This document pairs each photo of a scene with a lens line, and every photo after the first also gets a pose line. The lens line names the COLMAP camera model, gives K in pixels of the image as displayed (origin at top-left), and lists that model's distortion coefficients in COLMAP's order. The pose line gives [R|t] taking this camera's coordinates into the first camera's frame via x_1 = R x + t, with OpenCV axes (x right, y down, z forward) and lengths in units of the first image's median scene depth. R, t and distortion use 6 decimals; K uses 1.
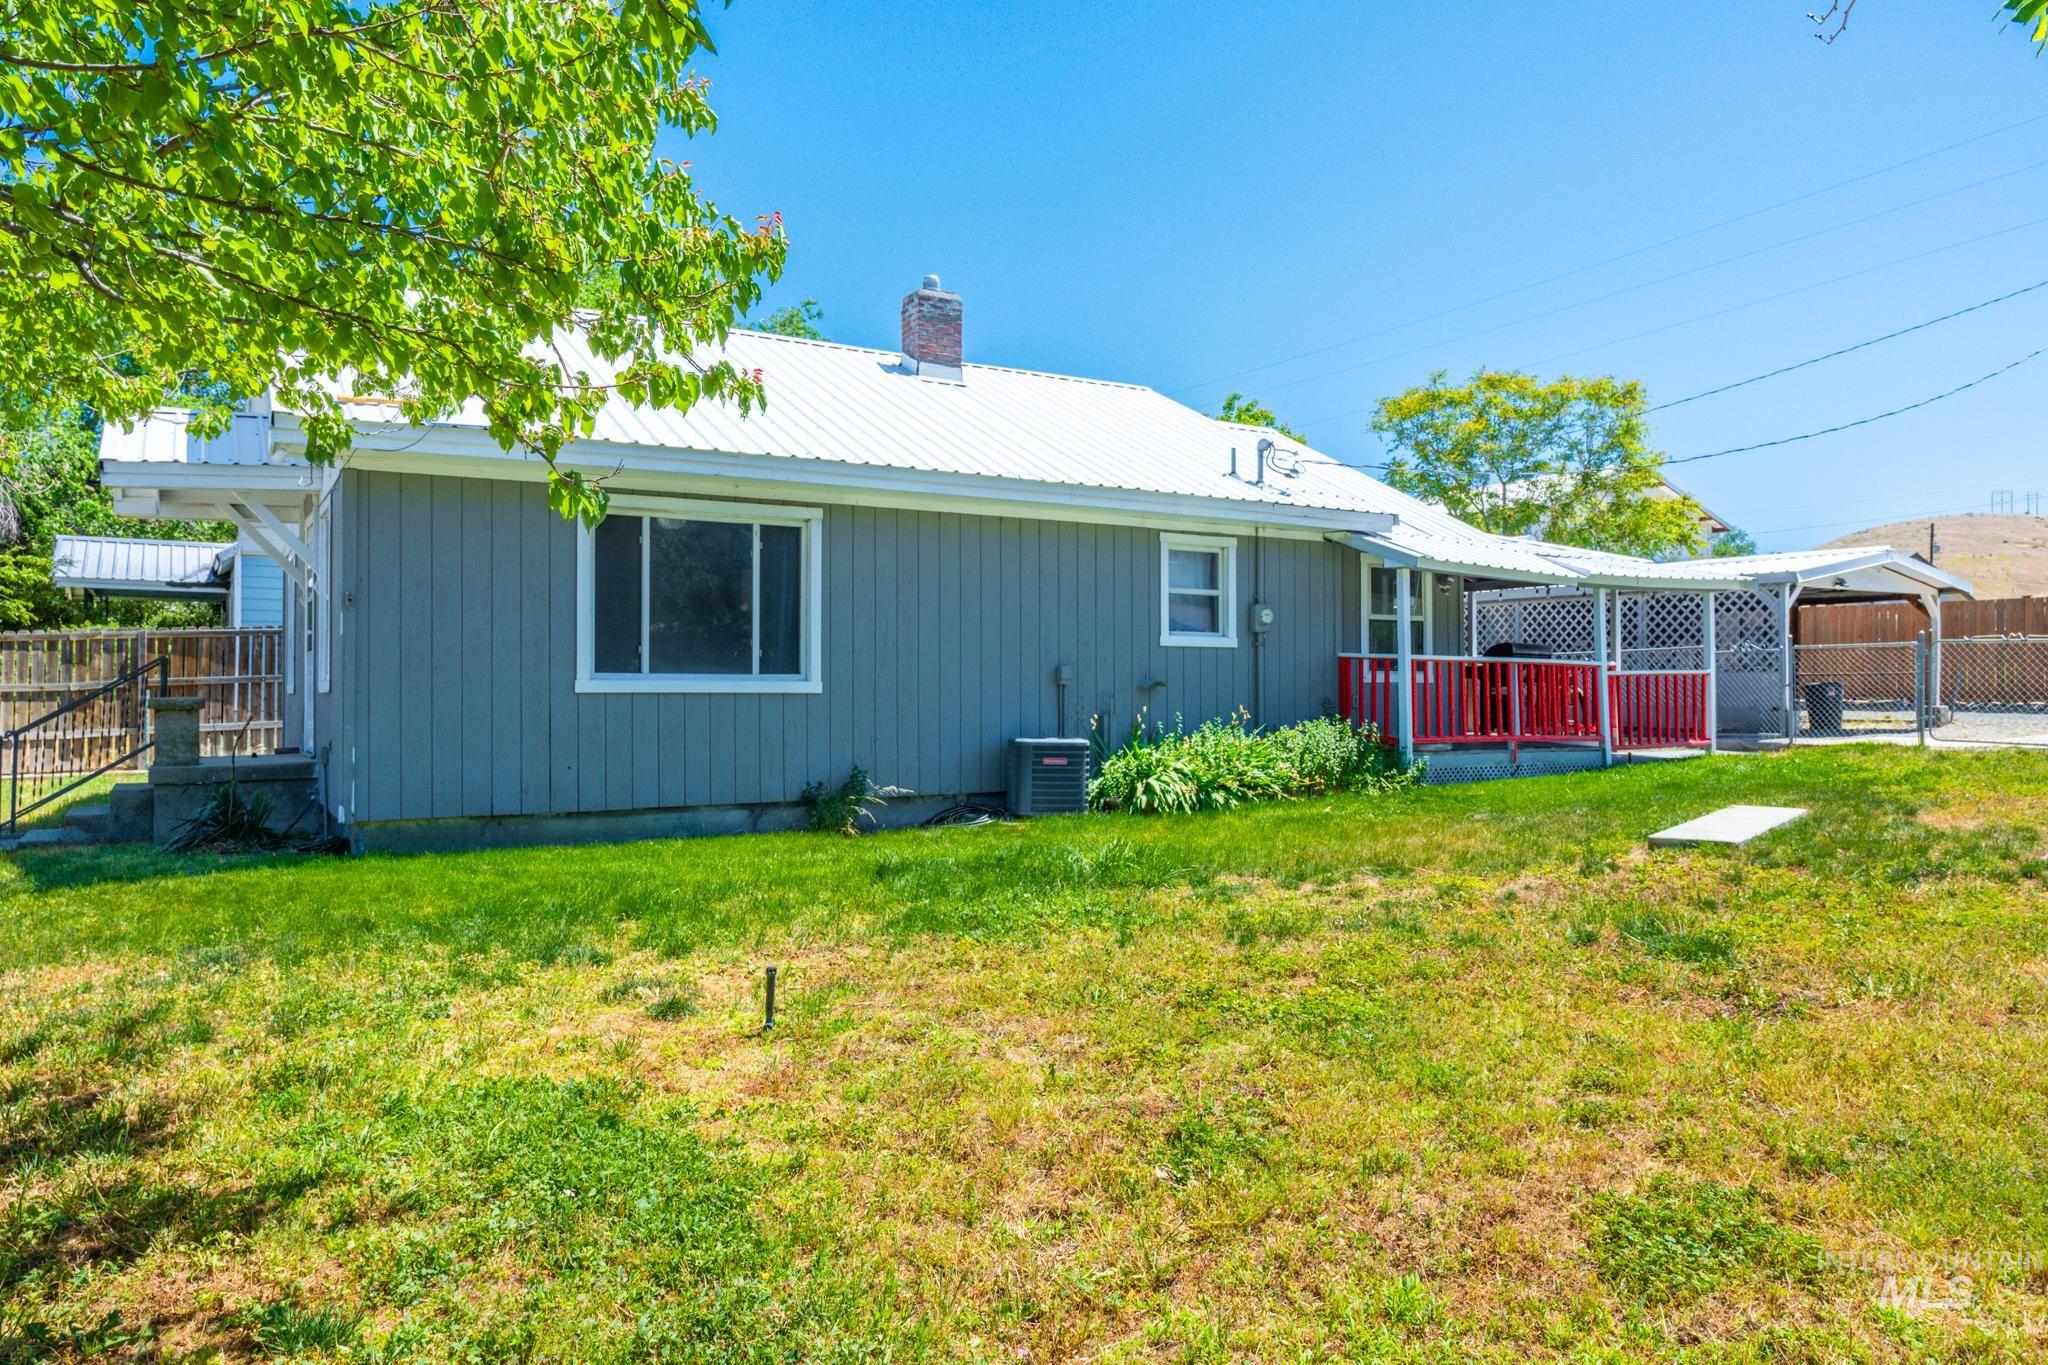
lens RADIAL K [[1364.4, 0, 1027.8], [0, 1364.4, 683.2], [0, 0, 1]] dist [0.003085, -0.001498]
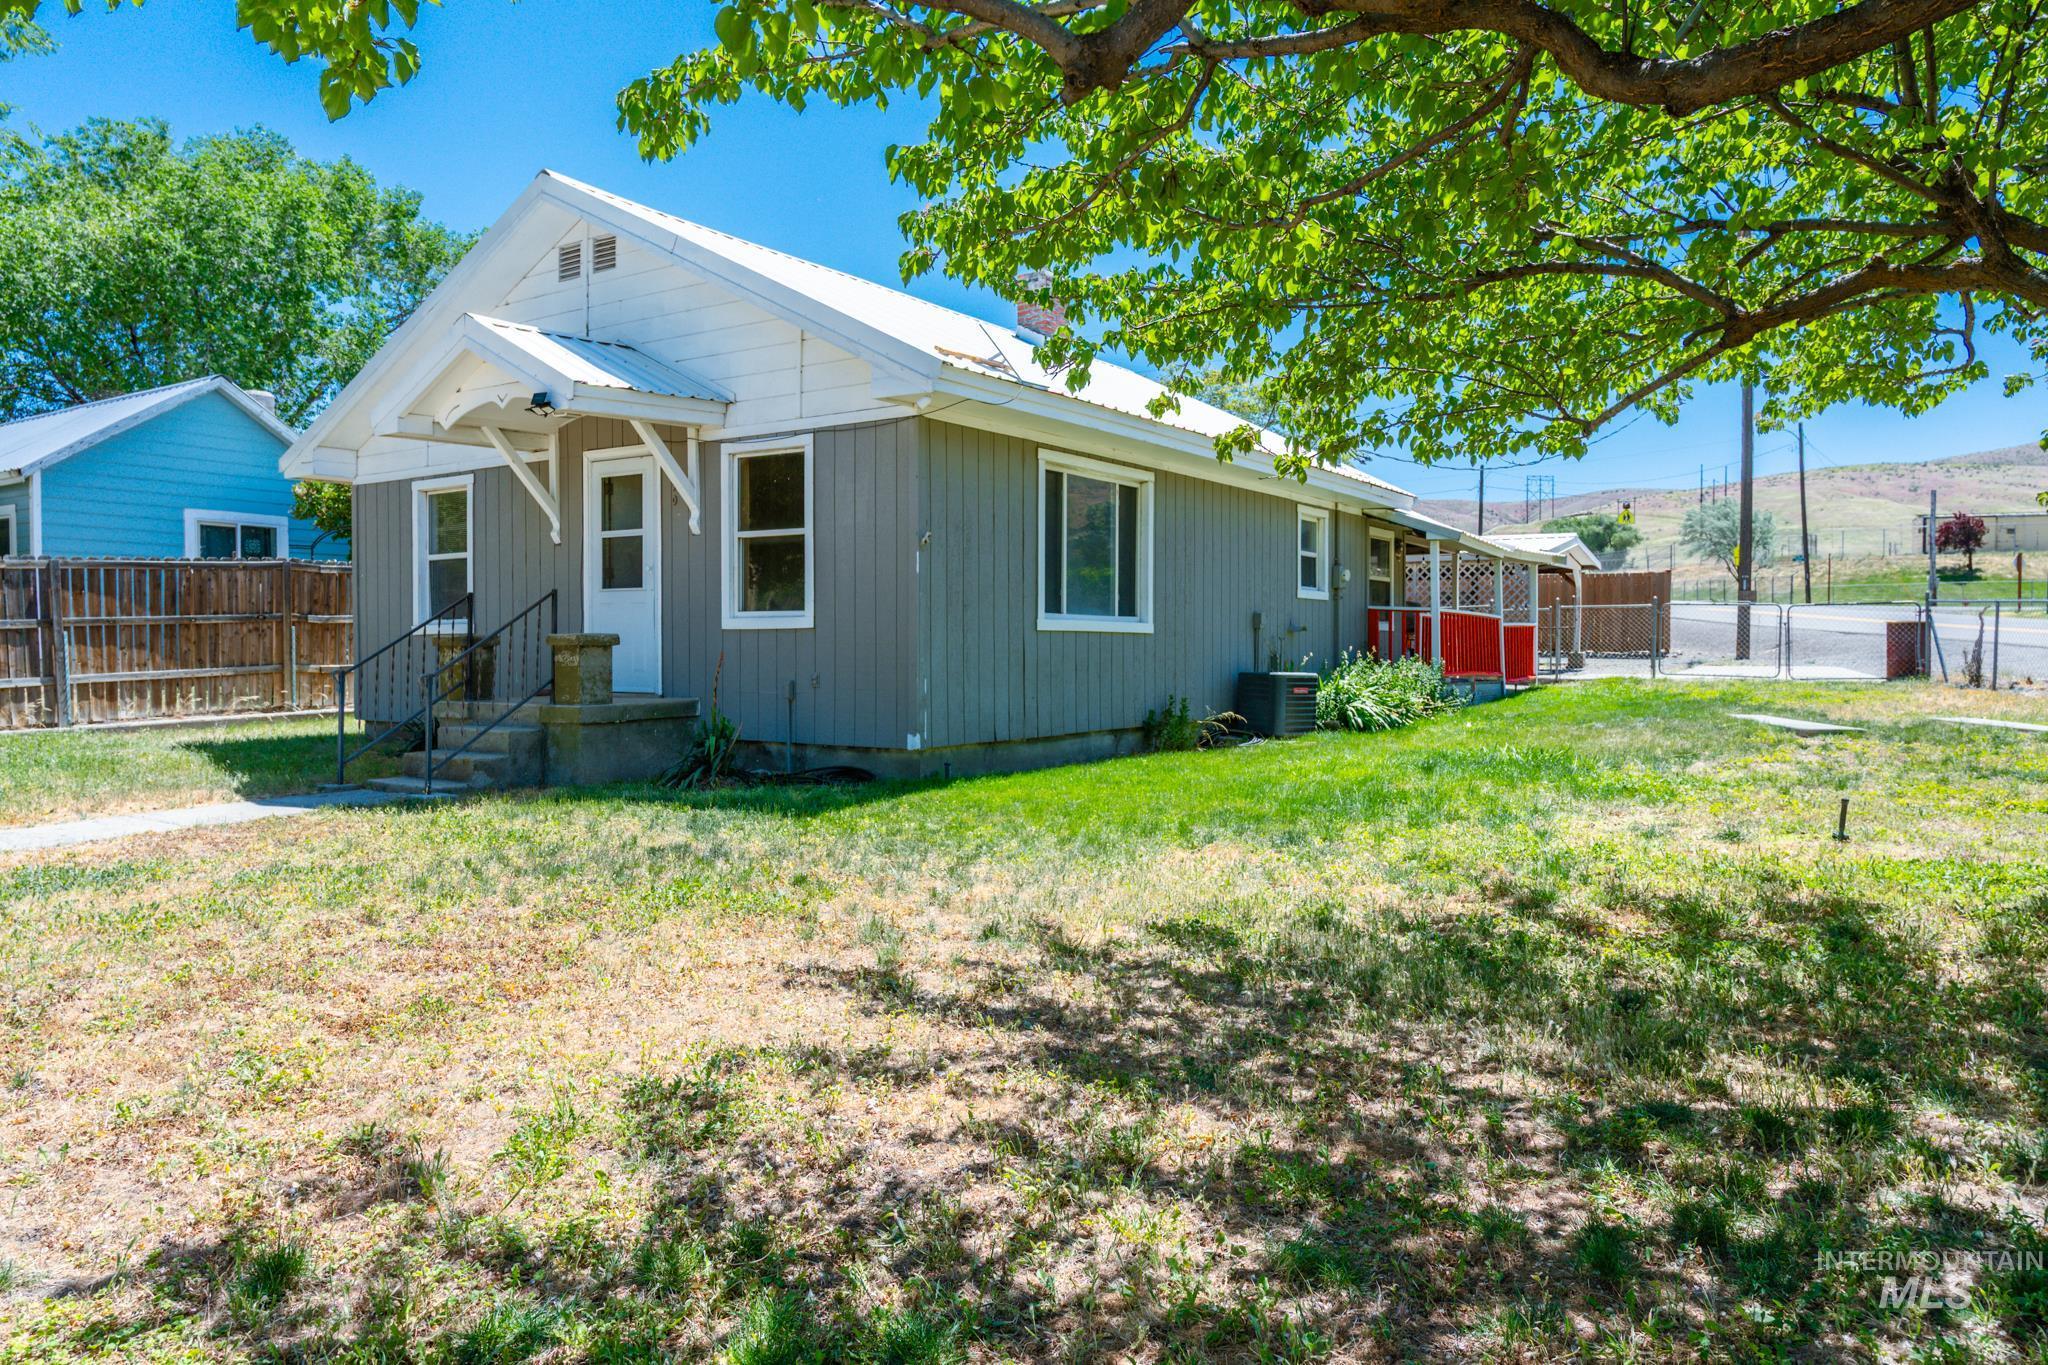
lens RADIAL K [[1364.4, 0, 1024.0], [0, 1364.4, 685.9], [0, 0, 1]] dist [0.003085, -0.001498]
pose [[0.897680, -0.008034, 0.440575, -0.758093], [-0.008671, 0.999318, 0.035890, 0.011312], [-0.440563, -0.036038, 0.896998, 0.011091]]
